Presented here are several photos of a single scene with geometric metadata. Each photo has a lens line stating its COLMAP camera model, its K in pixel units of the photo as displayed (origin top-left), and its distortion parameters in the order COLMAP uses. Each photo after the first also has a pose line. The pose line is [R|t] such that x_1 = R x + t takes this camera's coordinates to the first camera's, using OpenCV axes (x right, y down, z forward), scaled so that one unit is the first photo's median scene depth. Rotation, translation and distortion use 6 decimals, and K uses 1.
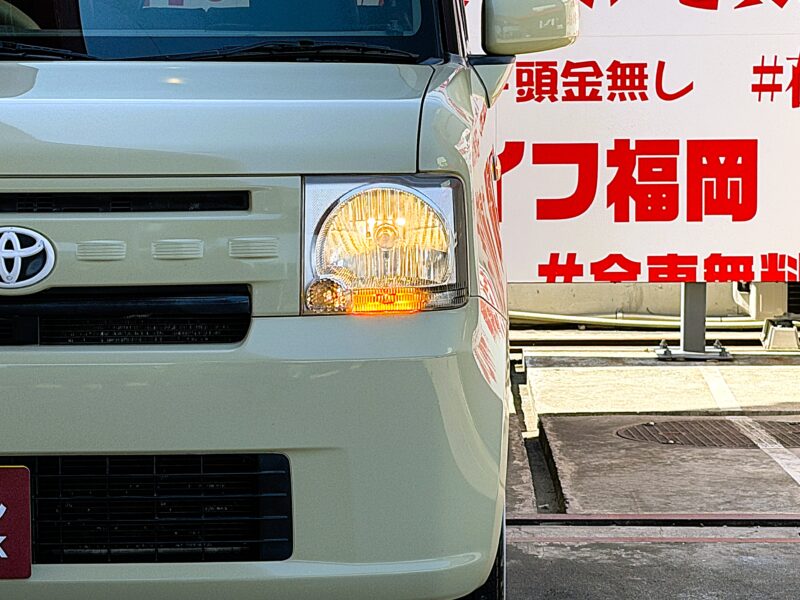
lens RADIAL K [[2358.6, 0, 400.0], [0, 2358.6, 300.0], [0, 0, 1]] dist [0.060041, 0.878341]
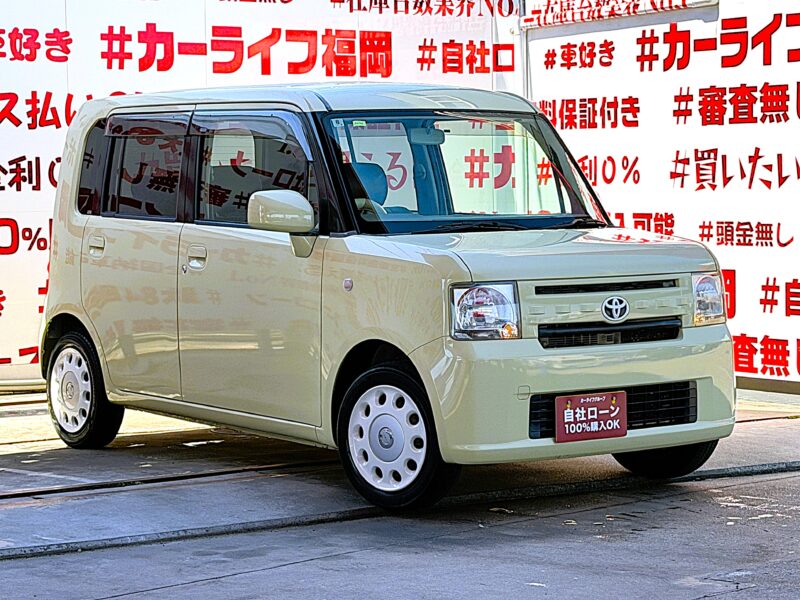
lens RADIAL K [[2012.3, 0, 400.0], [0, 2012.3, 300.0], [0, 0, 1]] dist [0.064586, 0.590503]
pose [[0.822005, -0.036548, 0.568307, -0.669669], [0.066748, 0.997243, -0.032412, 0.011566], [-0.565555, 0.064576, 0.822178, -0.270451]]
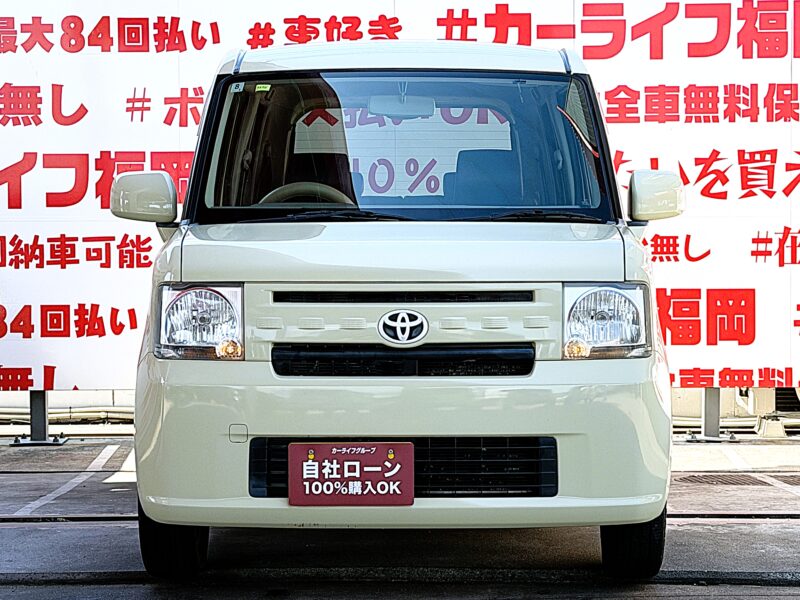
lens RADIAL K [[2012.3, 0, 400.0], [0, 2012.3, 300.0], [0, 0, 1]] dist [0.064586, 0.590503]
pose [[0.999962, 0.001522, 0.008578, -0.076924], [-0.000860, 0.997058, -0.076641, 0.033935], [-0.008669, 0.076630, 0.997022, -0.229524]]
